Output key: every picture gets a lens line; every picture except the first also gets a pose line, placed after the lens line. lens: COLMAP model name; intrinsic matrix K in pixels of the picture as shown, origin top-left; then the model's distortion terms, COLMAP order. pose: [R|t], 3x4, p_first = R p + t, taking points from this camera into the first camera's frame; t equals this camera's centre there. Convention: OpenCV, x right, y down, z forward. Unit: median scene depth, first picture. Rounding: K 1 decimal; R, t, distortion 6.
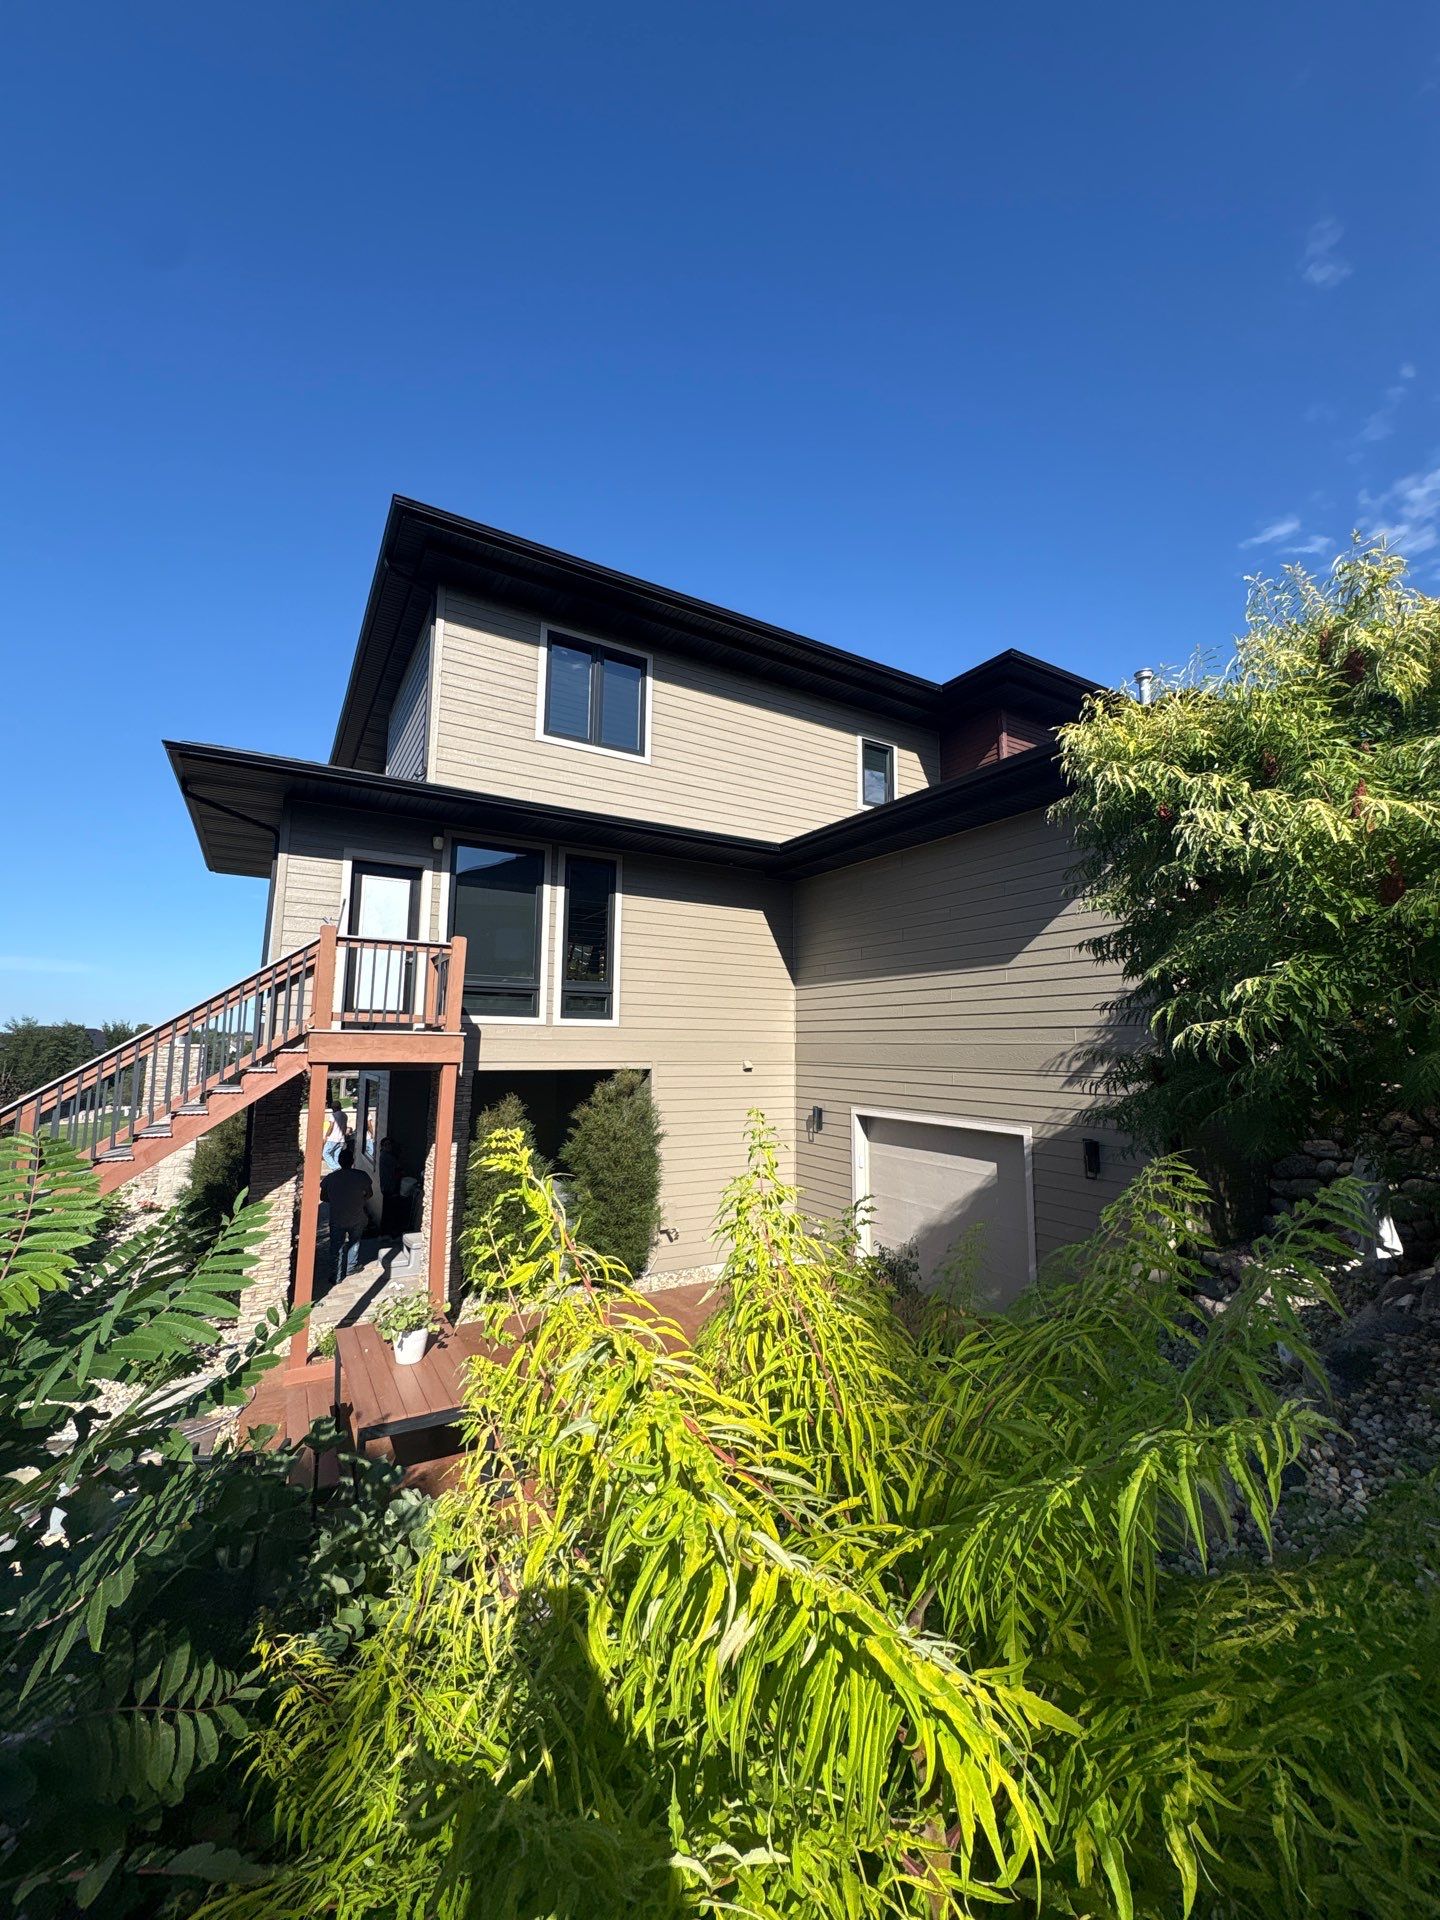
lens RADIAL K [[768.1, 0, 720.0], [0, 768.1, 960.0], [0, 0, 1]] dist [0.001908, 0.000361]
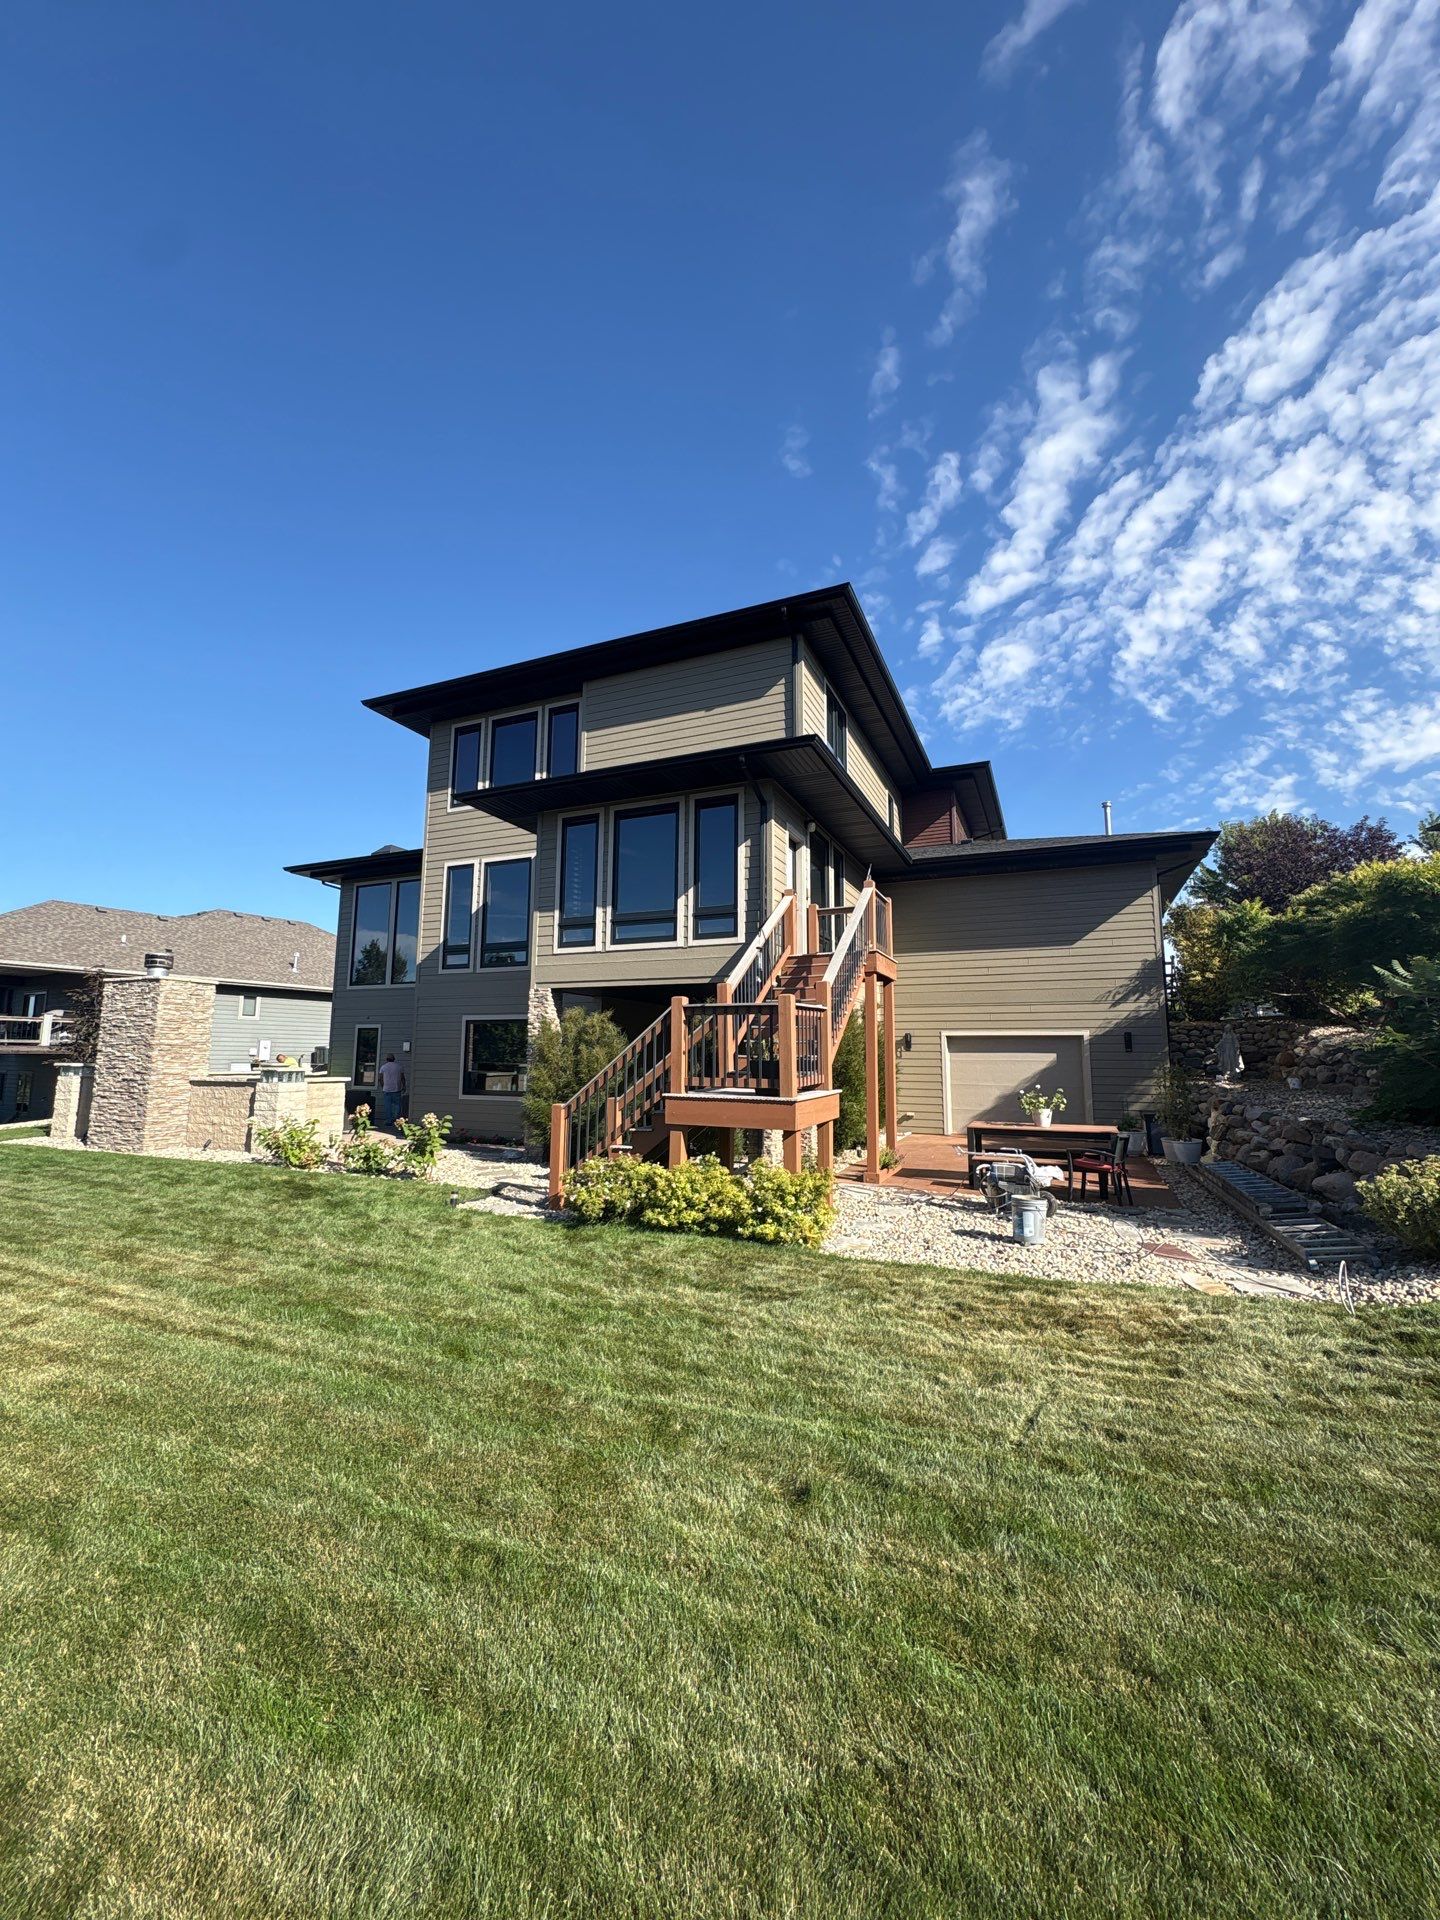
lens RADIAL K [[756.4, 0, 720.0], [0, 756.4, 960.0], [0, 0, 1]] dist [0.001114, 0.000515]
pose [[0.813210, 0.062450, 0.578610, -1.344999], [-0.058100, 0.997971, -0.026055, 0.134050], [-0.579063, -0.012429, 0.815188, -0.007554]]
